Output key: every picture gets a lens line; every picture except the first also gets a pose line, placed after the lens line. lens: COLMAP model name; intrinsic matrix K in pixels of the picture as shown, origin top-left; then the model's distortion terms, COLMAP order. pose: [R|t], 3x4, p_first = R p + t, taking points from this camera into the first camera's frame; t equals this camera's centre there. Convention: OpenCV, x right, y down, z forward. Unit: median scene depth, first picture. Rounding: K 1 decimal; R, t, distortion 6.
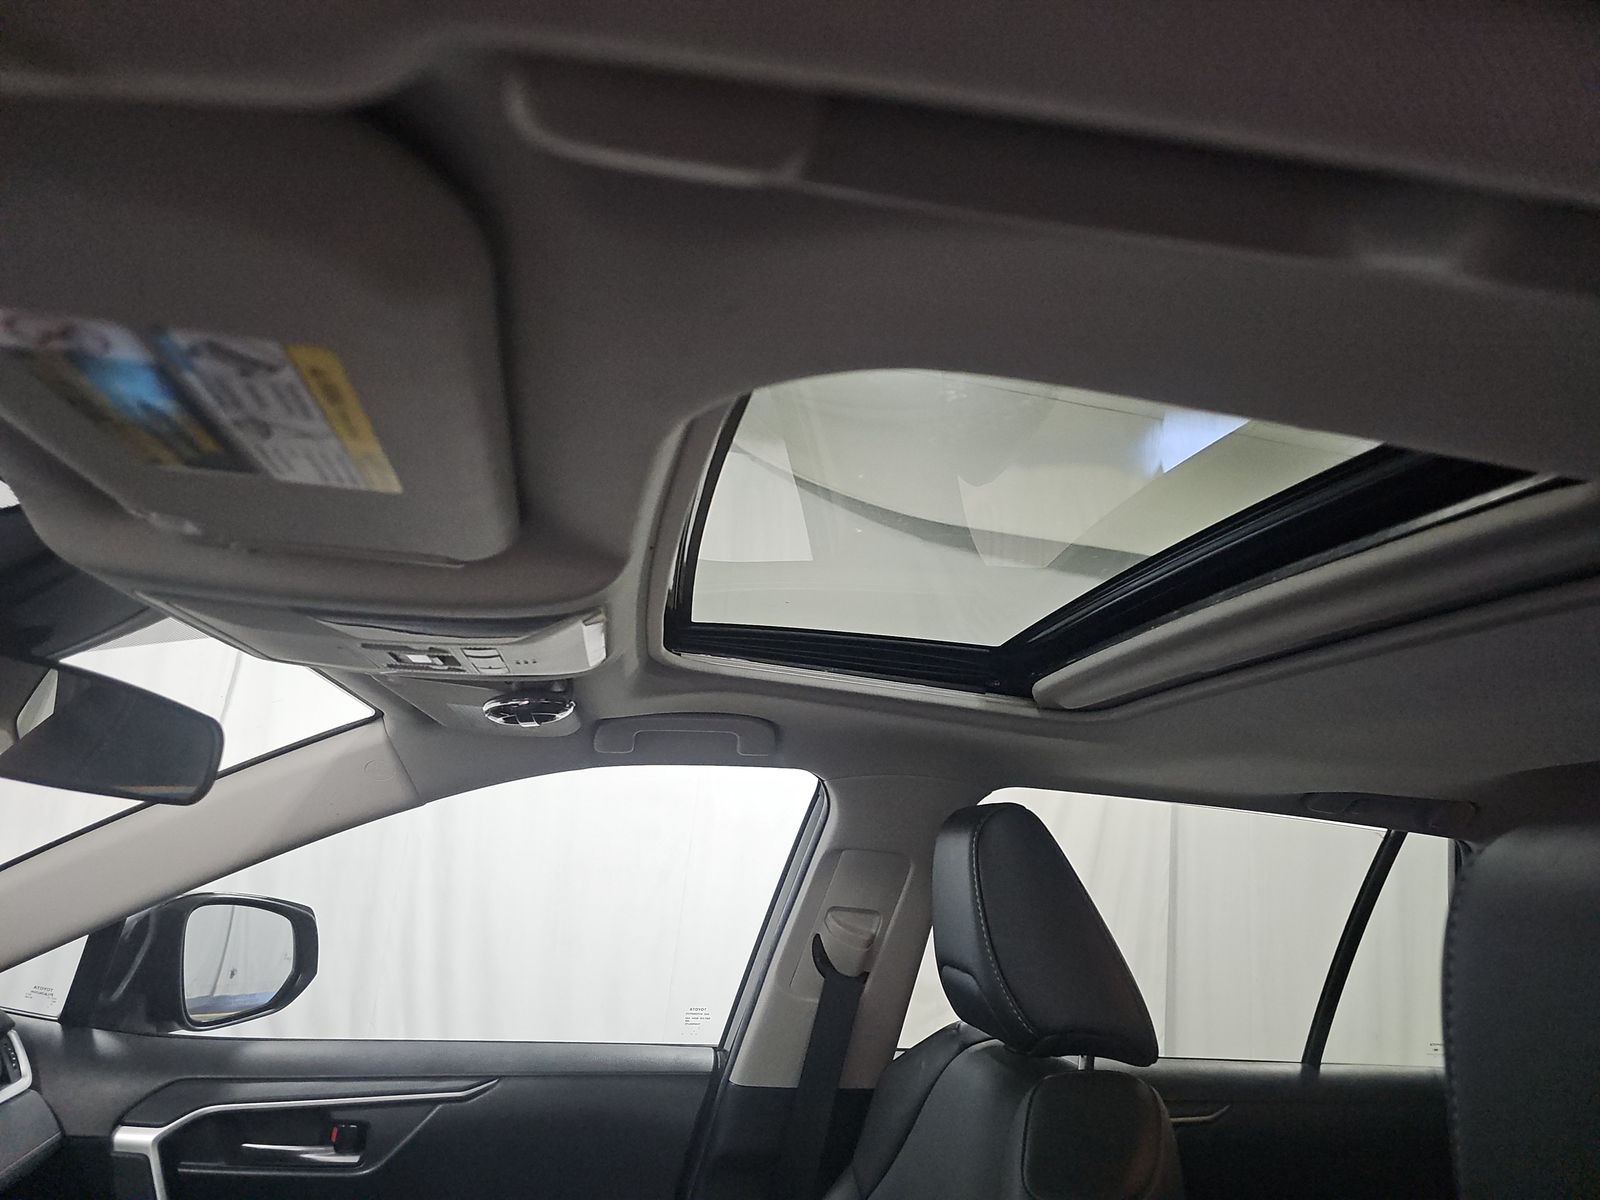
lens RADIAL K [[1065.6, 0, 800.0], [0, 1065.6, 600.0], [0, 0, 1]] dist [0.052405, -0.052355]
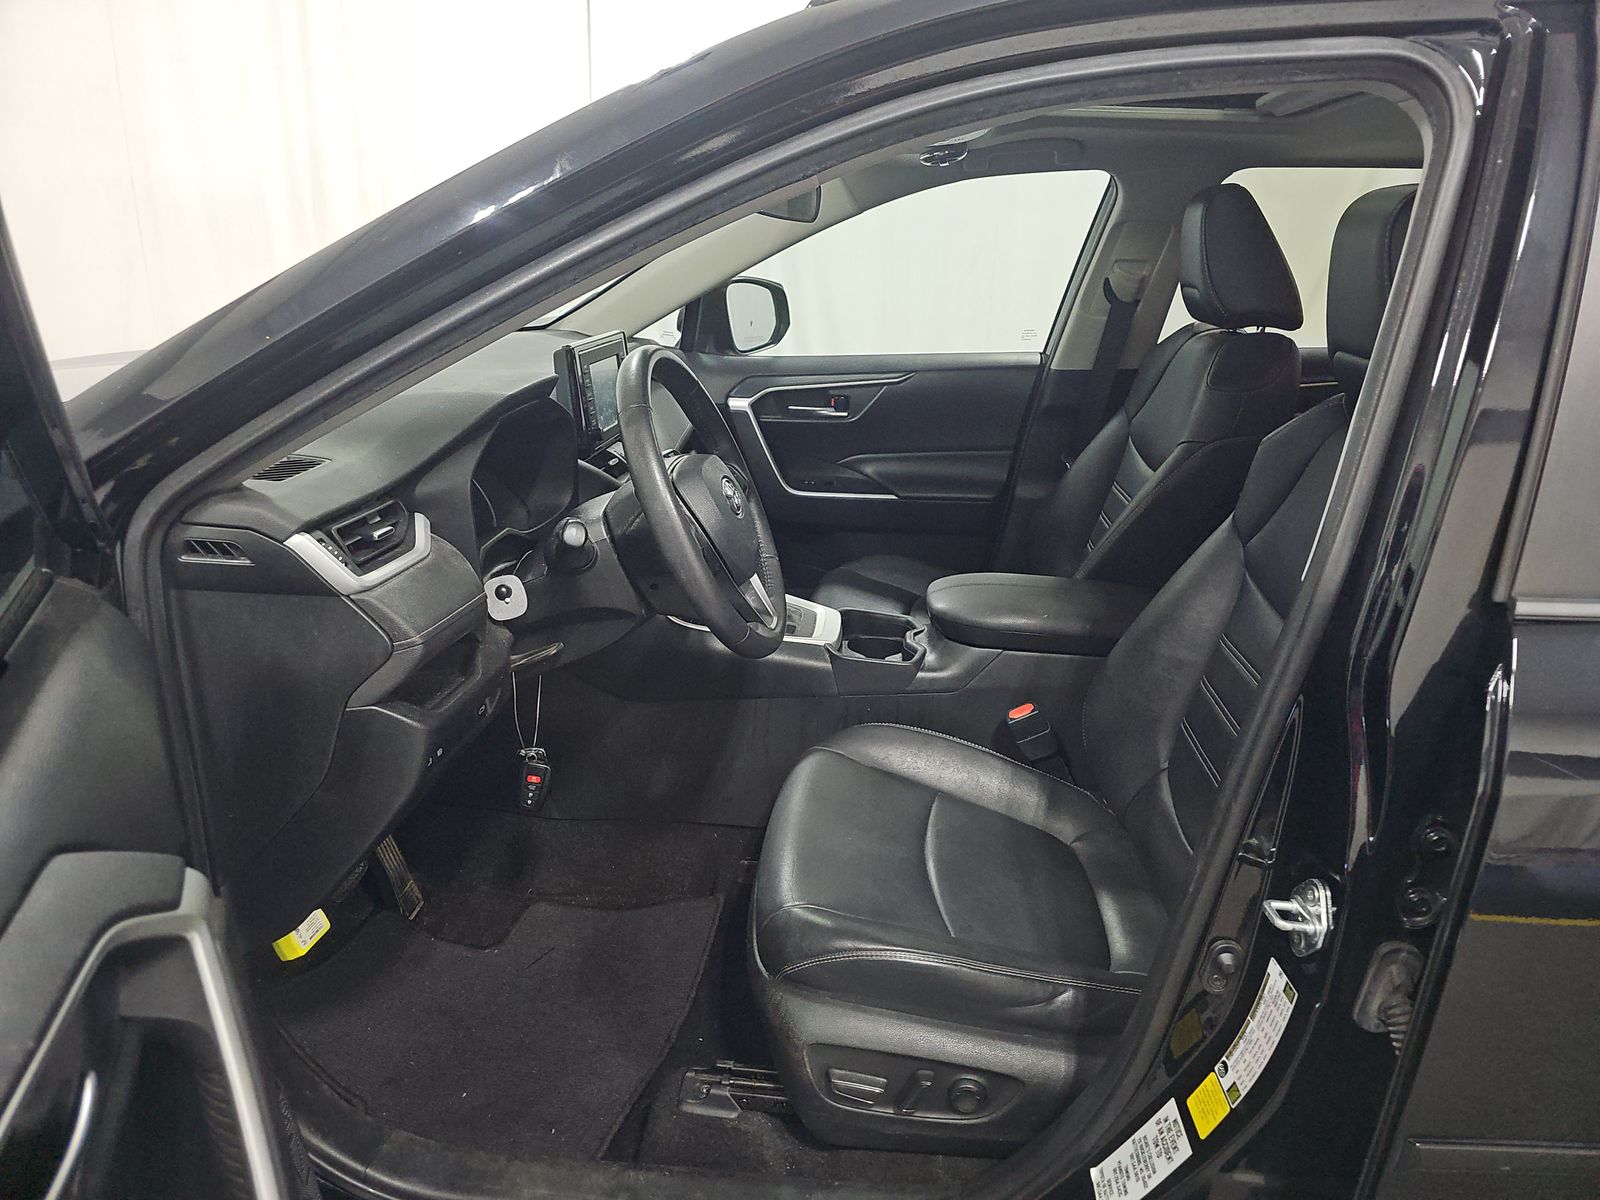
lens RADIAL K [[1065.6, 0, 800.0], [0, 1065.6, 600.0], [0, 0, 1]] dist [0.052405, -0.052355]
pose [[0.964728, 0.015046, -0.262819, 0.002596], [0.125955, 0.850292, 0.511017, -0.158870], [0.231162, -0.526096, 0.818405, -0.685065]]
